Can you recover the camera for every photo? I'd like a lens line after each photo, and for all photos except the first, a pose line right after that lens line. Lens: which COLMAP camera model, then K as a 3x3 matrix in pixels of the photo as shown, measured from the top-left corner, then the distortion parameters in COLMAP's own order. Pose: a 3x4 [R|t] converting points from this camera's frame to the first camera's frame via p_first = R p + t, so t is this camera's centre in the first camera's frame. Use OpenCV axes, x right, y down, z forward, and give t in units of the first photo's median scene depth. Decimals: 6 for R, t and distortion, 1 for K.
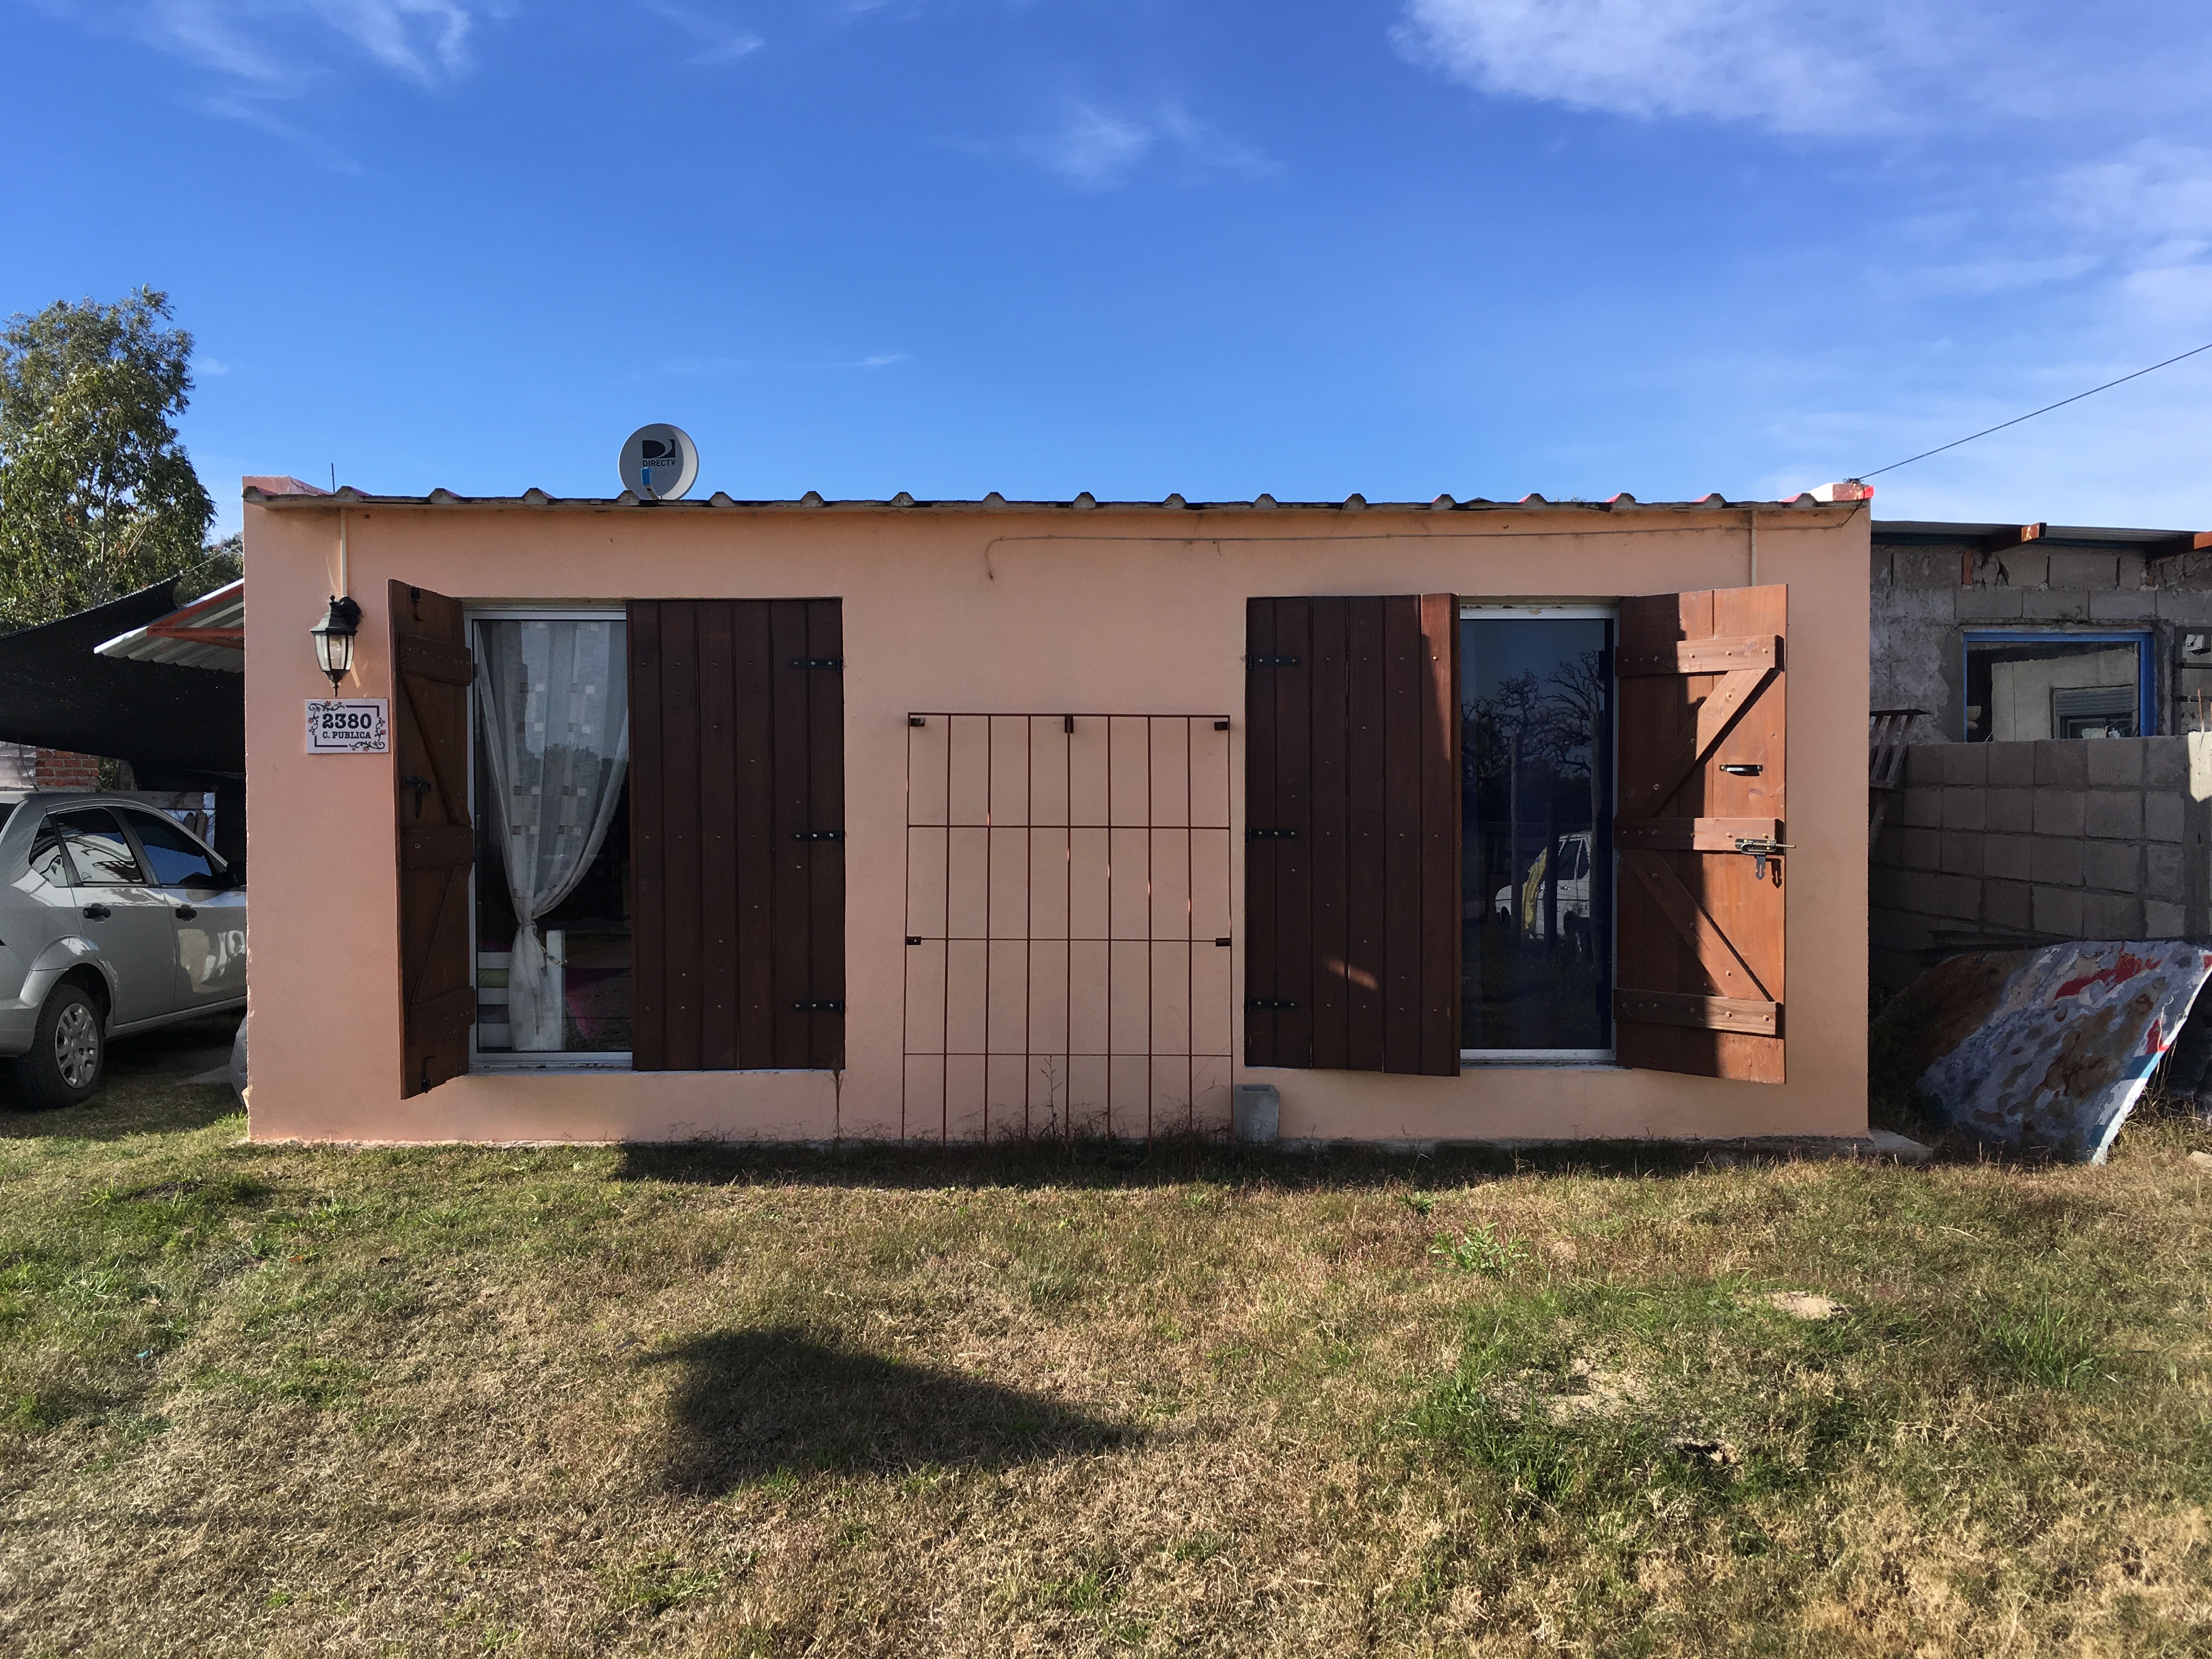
lens RADIAL K [[1882.4, 0, 1106.0], [0, 1882.4, 829.5], [0, 0, 1]] dist [0.050290, -0.054979]
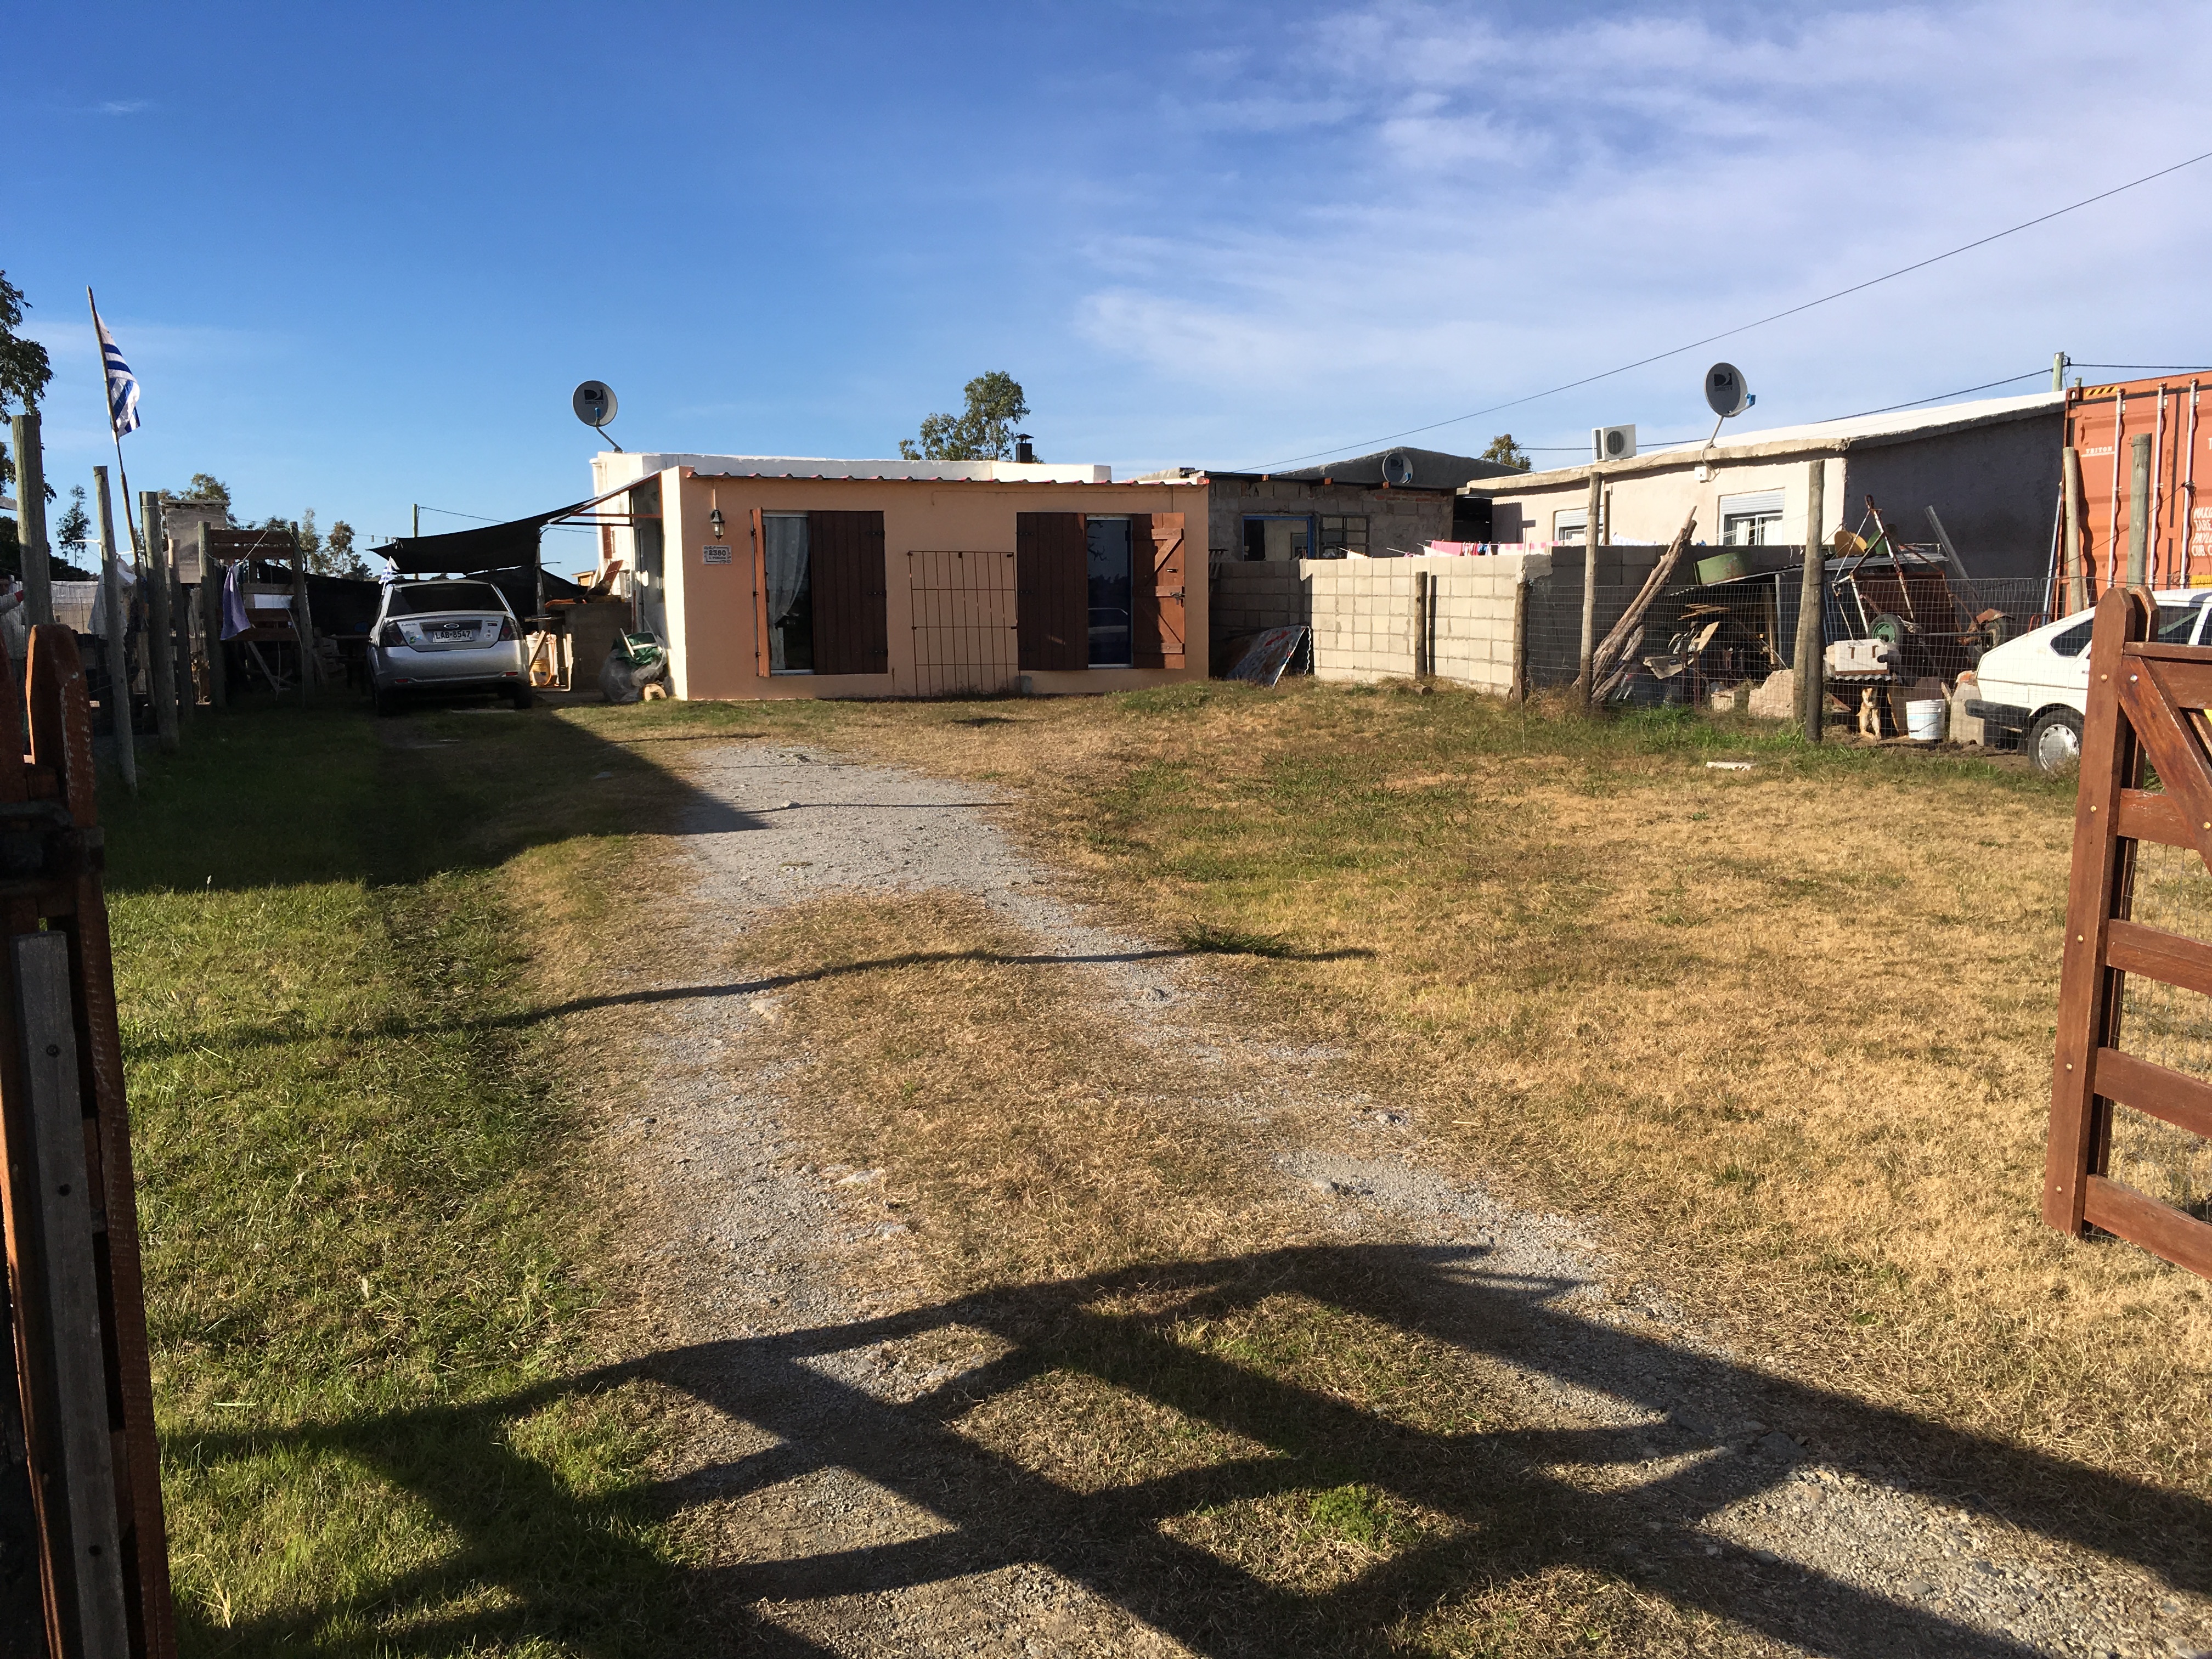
lens RADIAL K [[1882.4, 0, 1106.0], [0, 1882.4, 829.5], [0, 0, 1]] dist [0.050290, -0.054979]
pose [[0.939279, -0.046455, 0.339995, -0.846941], [0.012182, 0.994684, 0.102252, 0.074716], [-0.342938, -0.091901, 0.934852, -1.925017]]
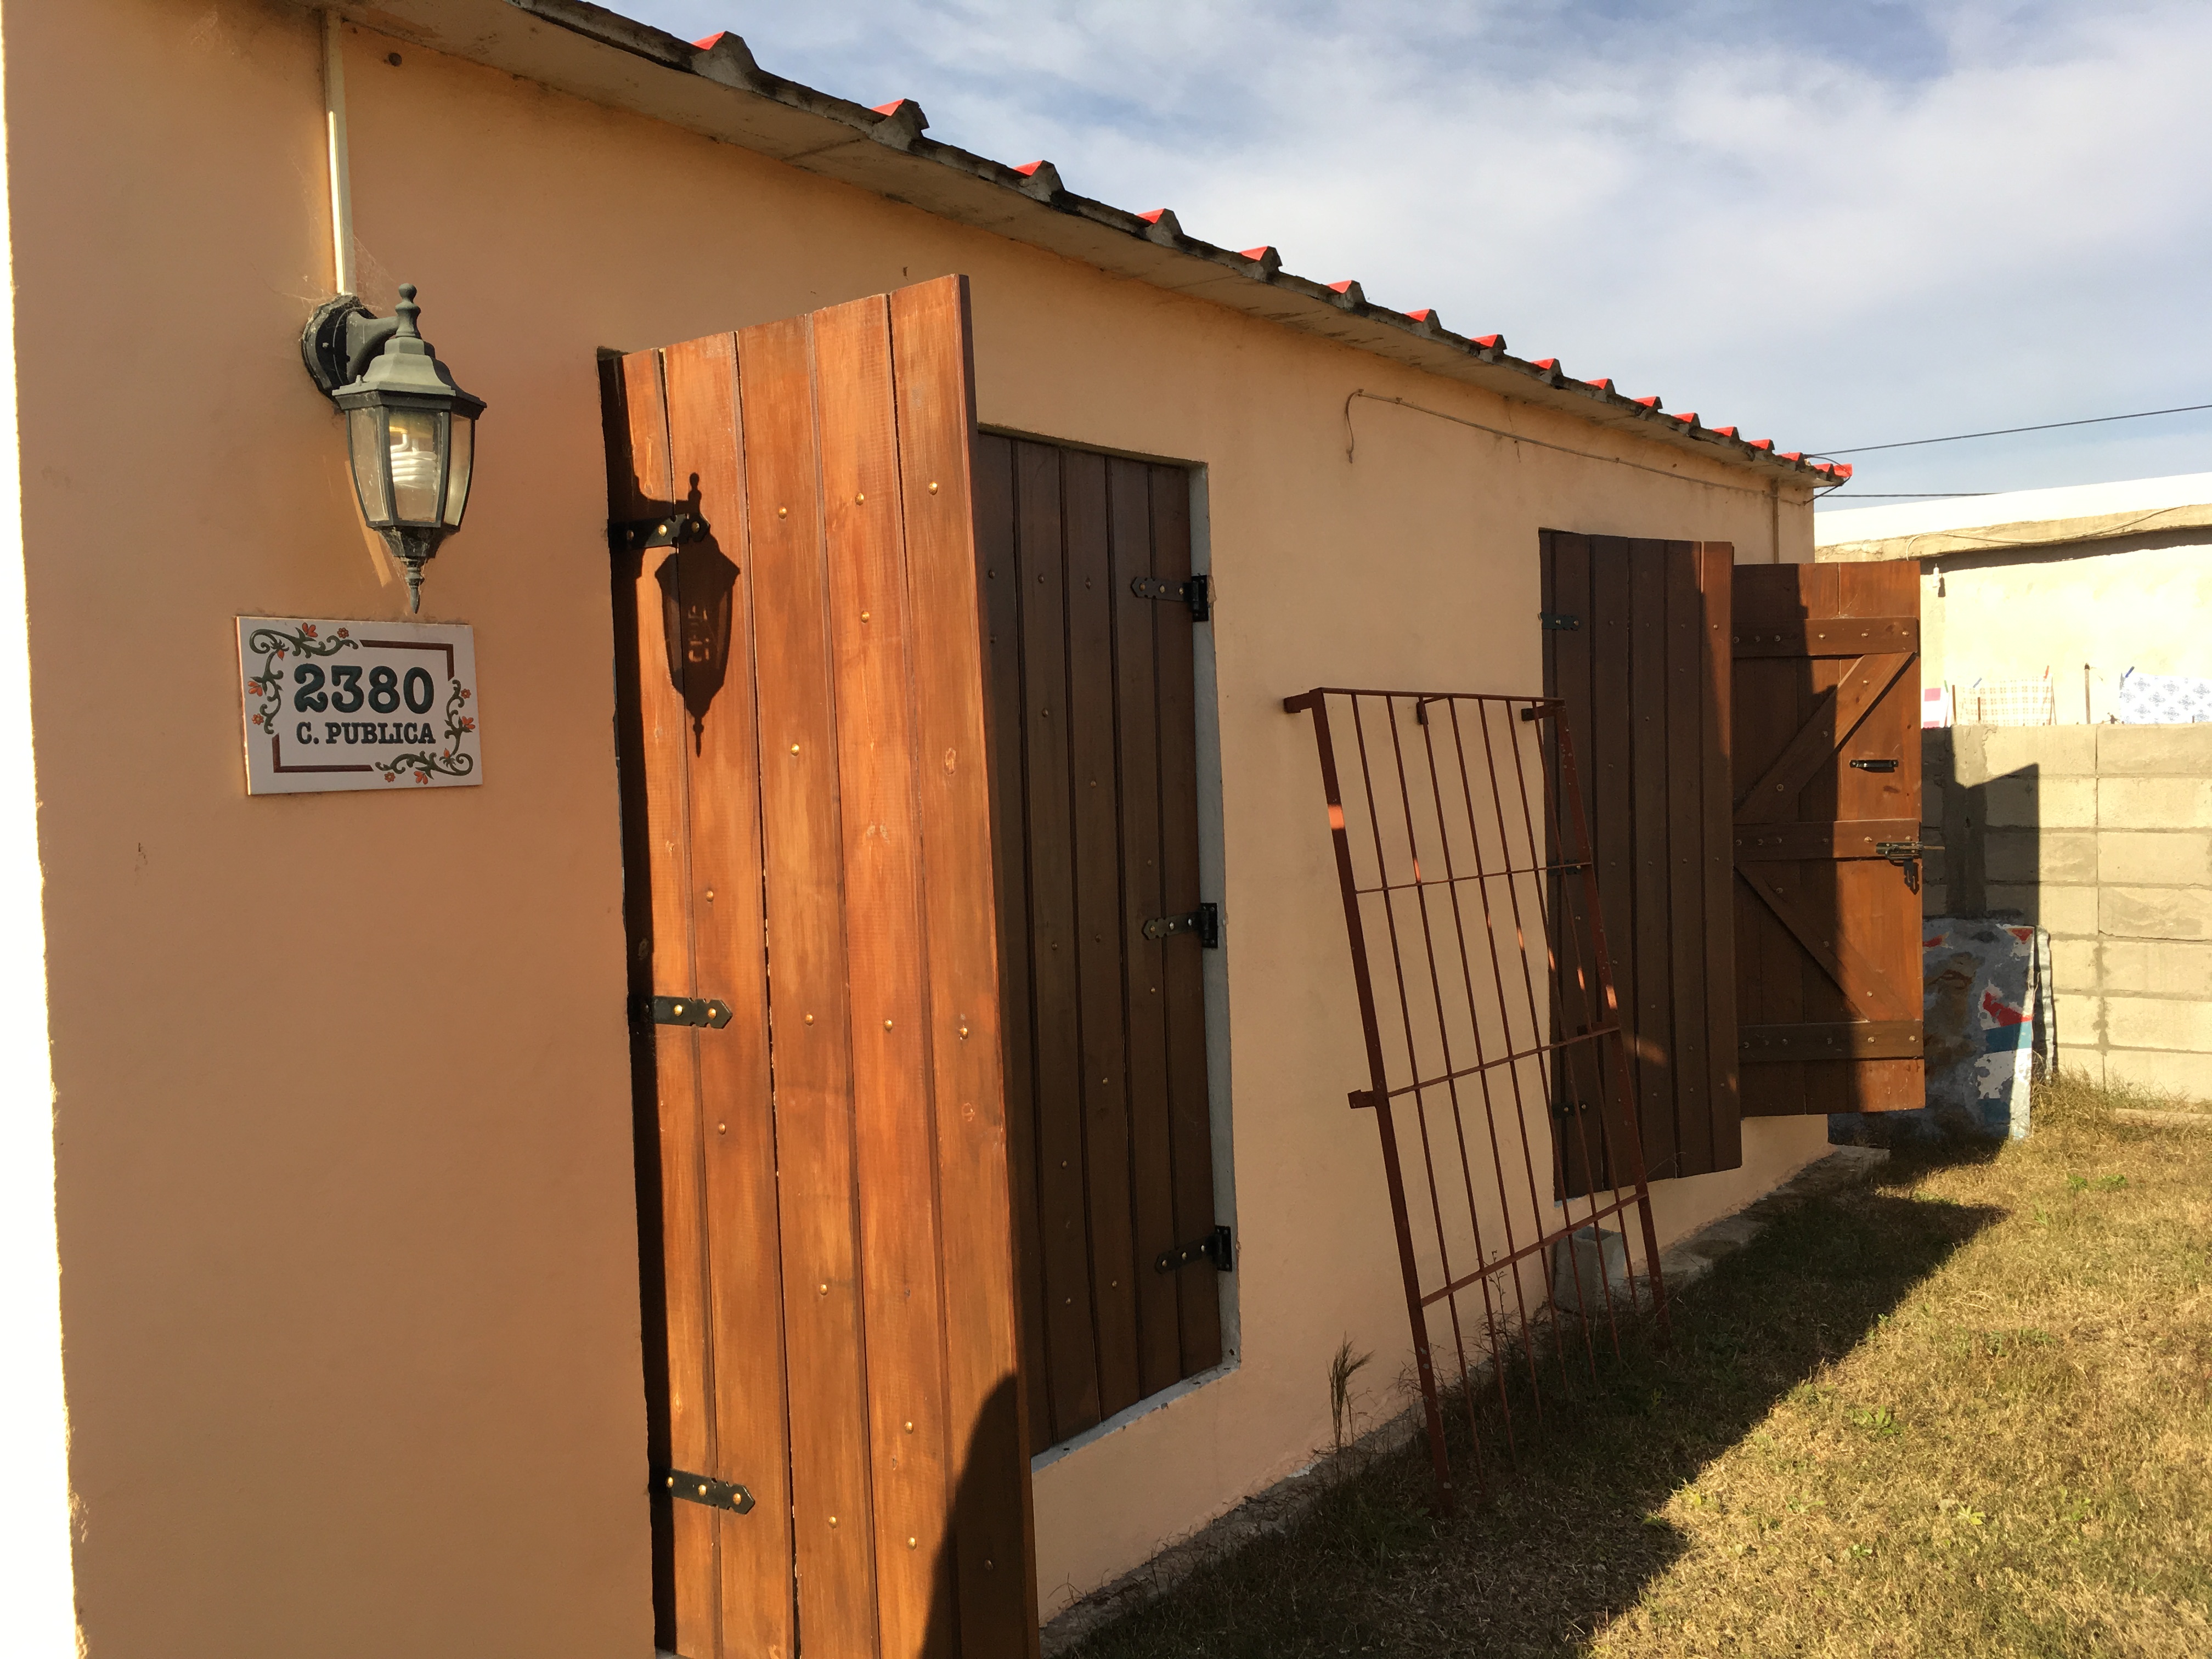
lens RADIAL K [[1882.4, 0, 1106.0], [0, 1882.4, 829.5], [0, 0, 1]] dist [0.050290, -0.054979]
pose [[0.620573, -0.043732, 0.782928, -0.574180], [0.039969, 0.998910, 0.024115, -0.036352], [-0.783129, 0.016327, 0.621645, 0.704106]]
